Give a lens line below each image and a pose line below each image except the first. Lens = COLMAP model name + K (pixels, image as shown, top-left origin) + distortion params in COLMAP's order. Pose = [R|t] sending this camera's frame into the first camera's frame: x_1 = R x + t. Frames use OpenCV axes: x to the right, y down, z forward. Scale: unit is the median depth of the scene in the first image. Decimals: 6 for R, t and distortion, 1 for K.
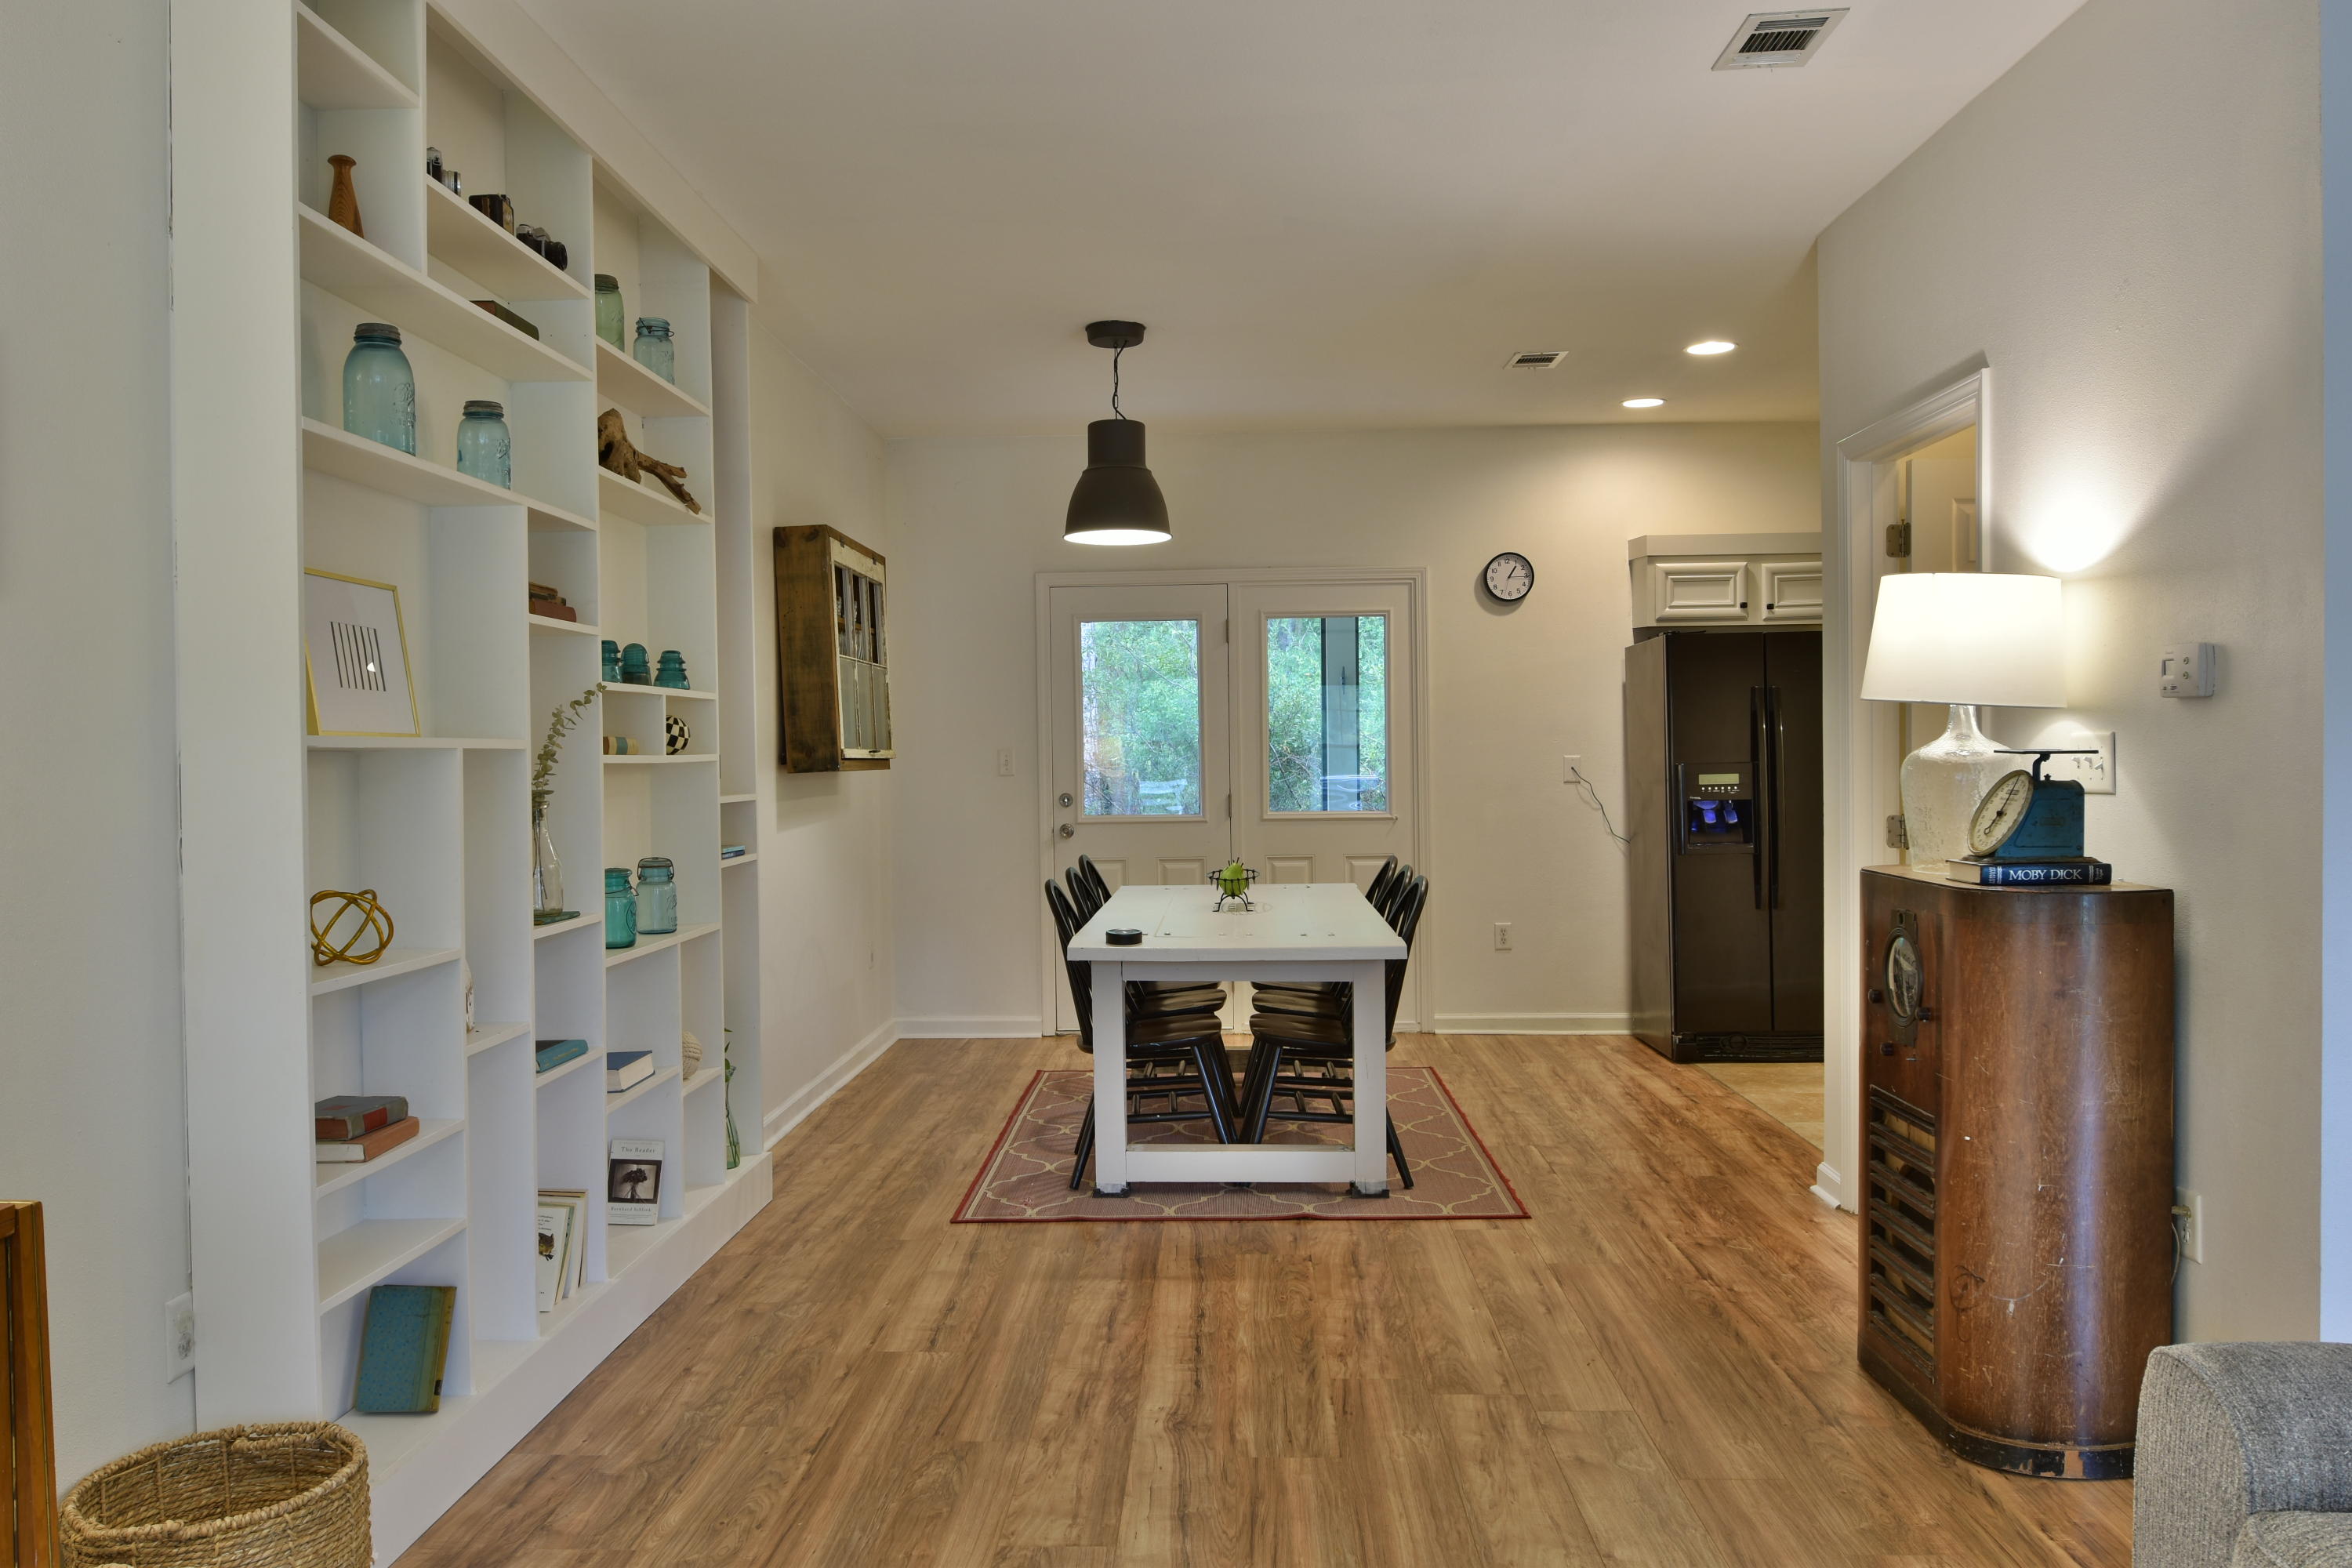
lens RADIAL K [[1756.2, 0, 1178.2], [0, 1756.2, 782.5], [0, 0, 1]] dist [-0.010963, 0.001693]
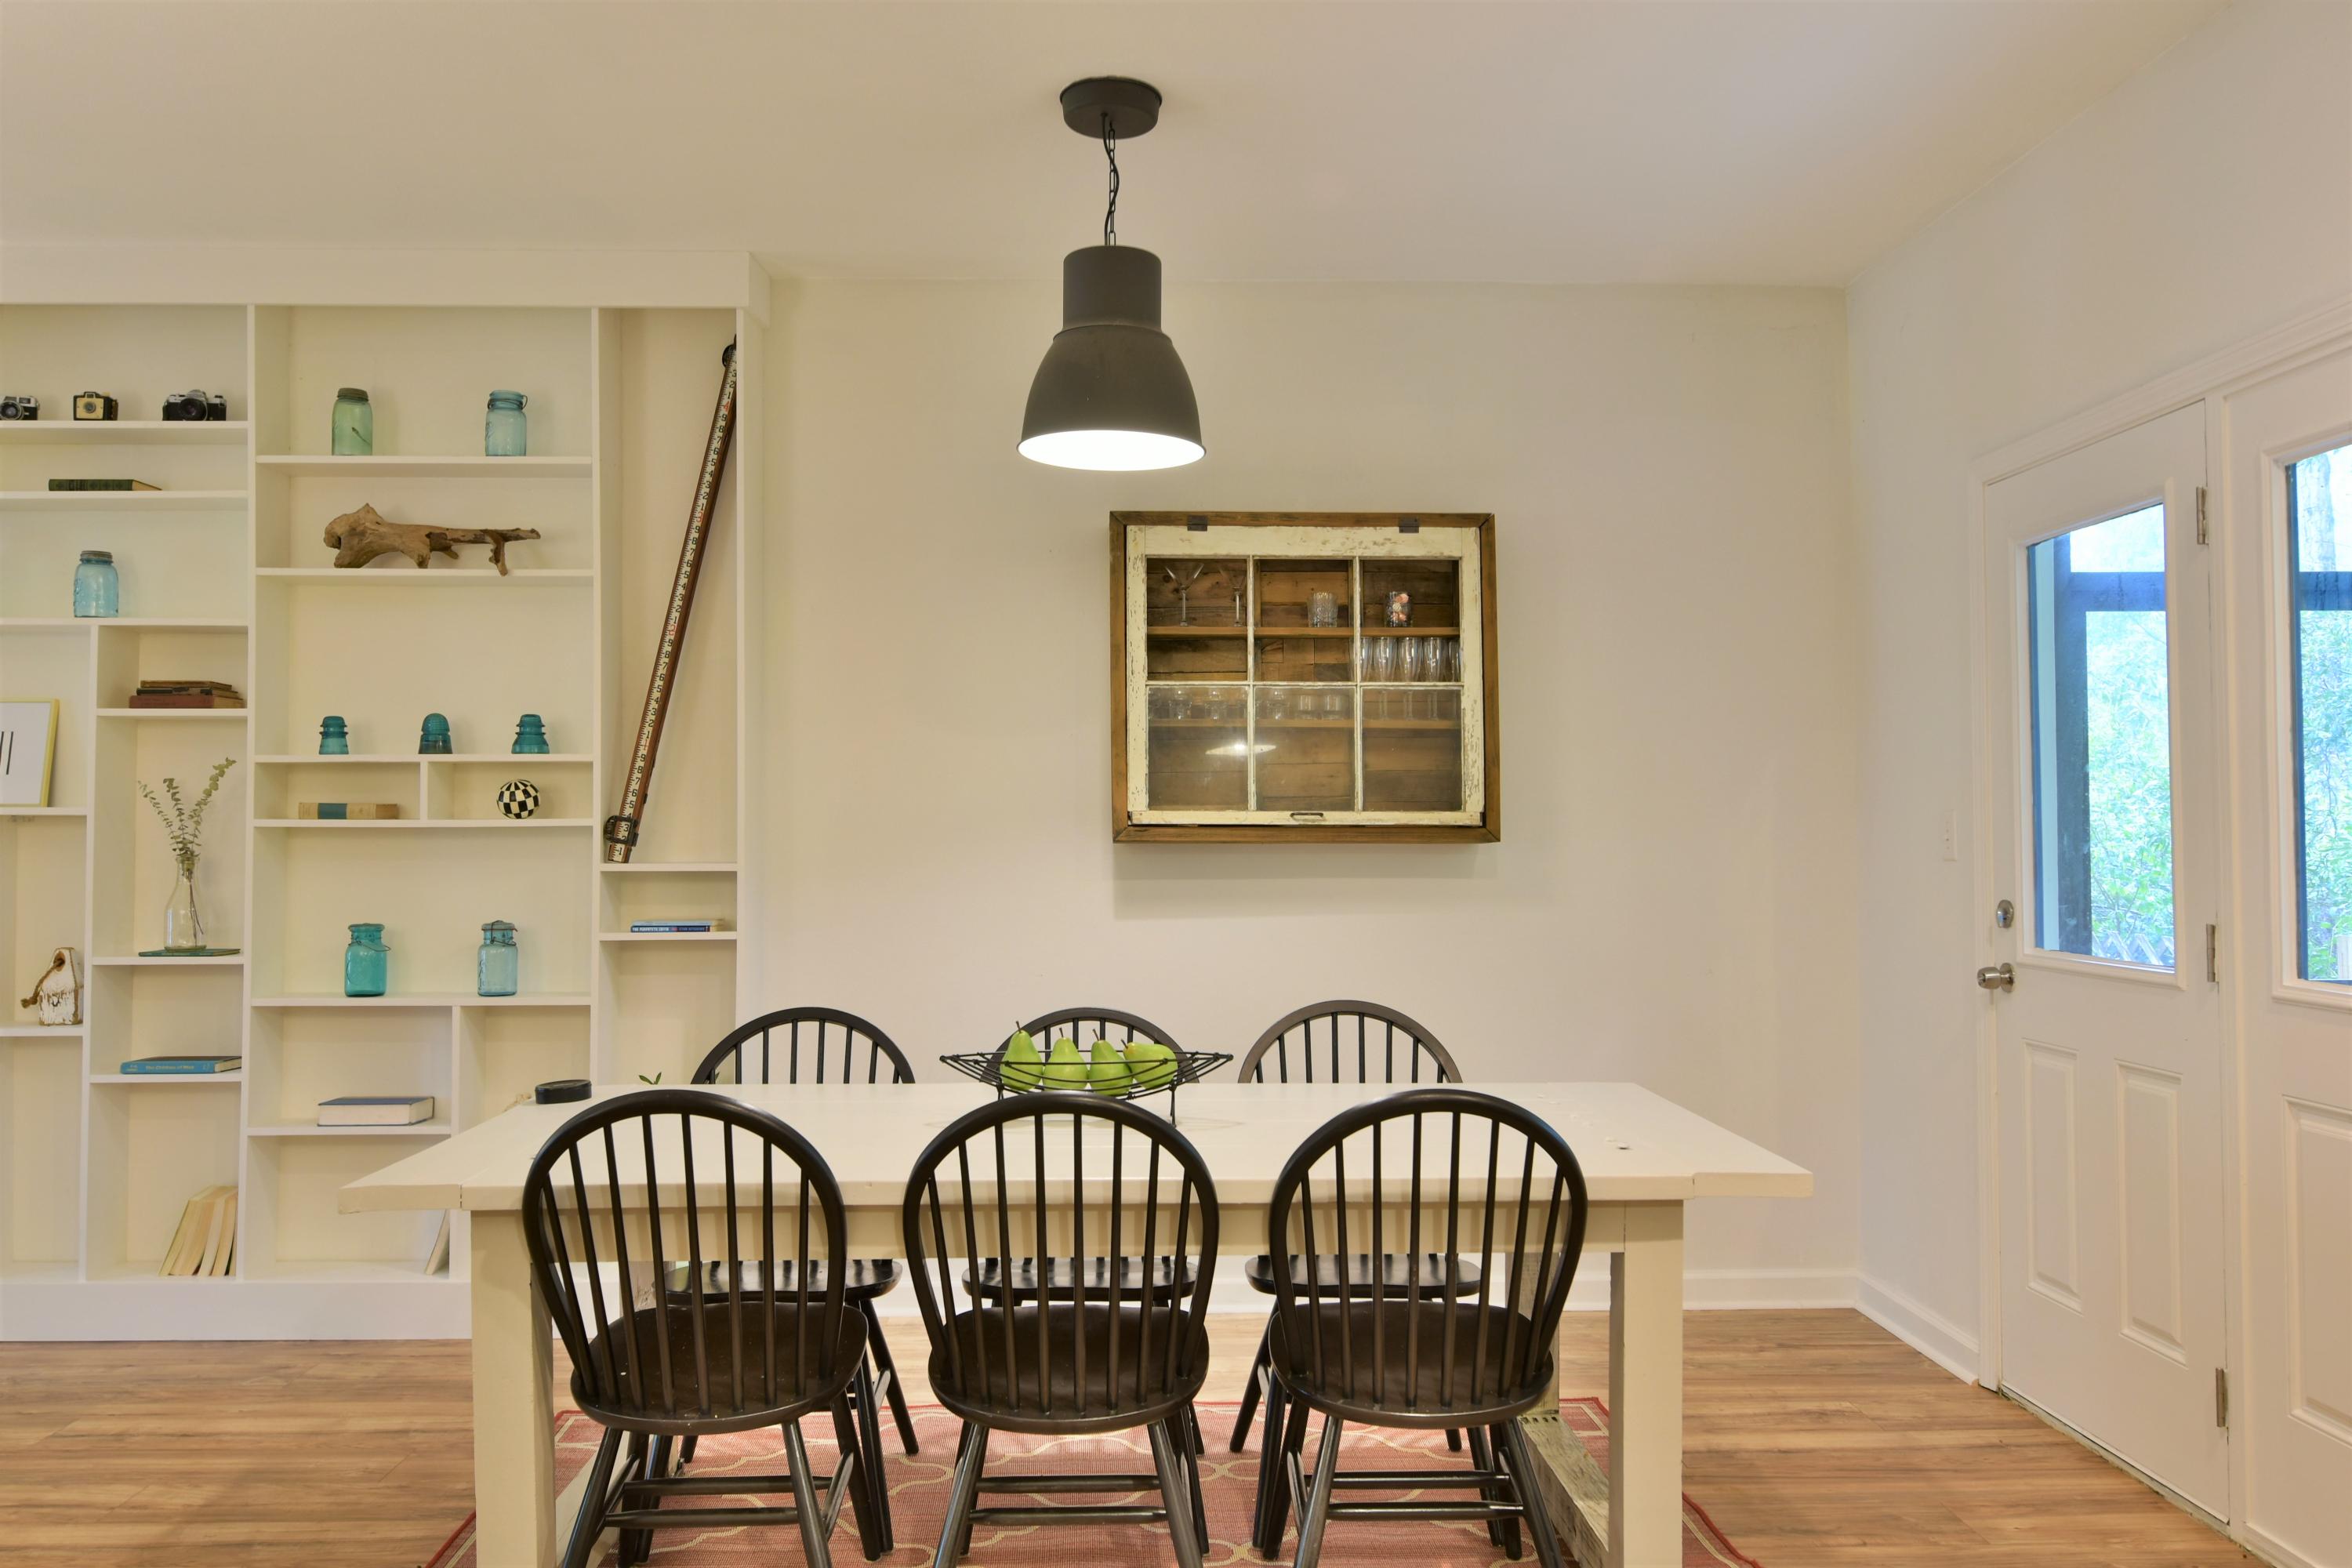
lens RADIAL K [[1756.2, 0, 1179.4], [0, 1756.2, 787.2], [0, 0, 1]] dist [-0.010963, 0.001693]
pose [[0.052093, -0.016236, -0.998510, 0.790652], [-0.013407, 0.999766, -0.016956, -0.025053], [0.998552, 0.014271, 0.051863, 1.438899]]
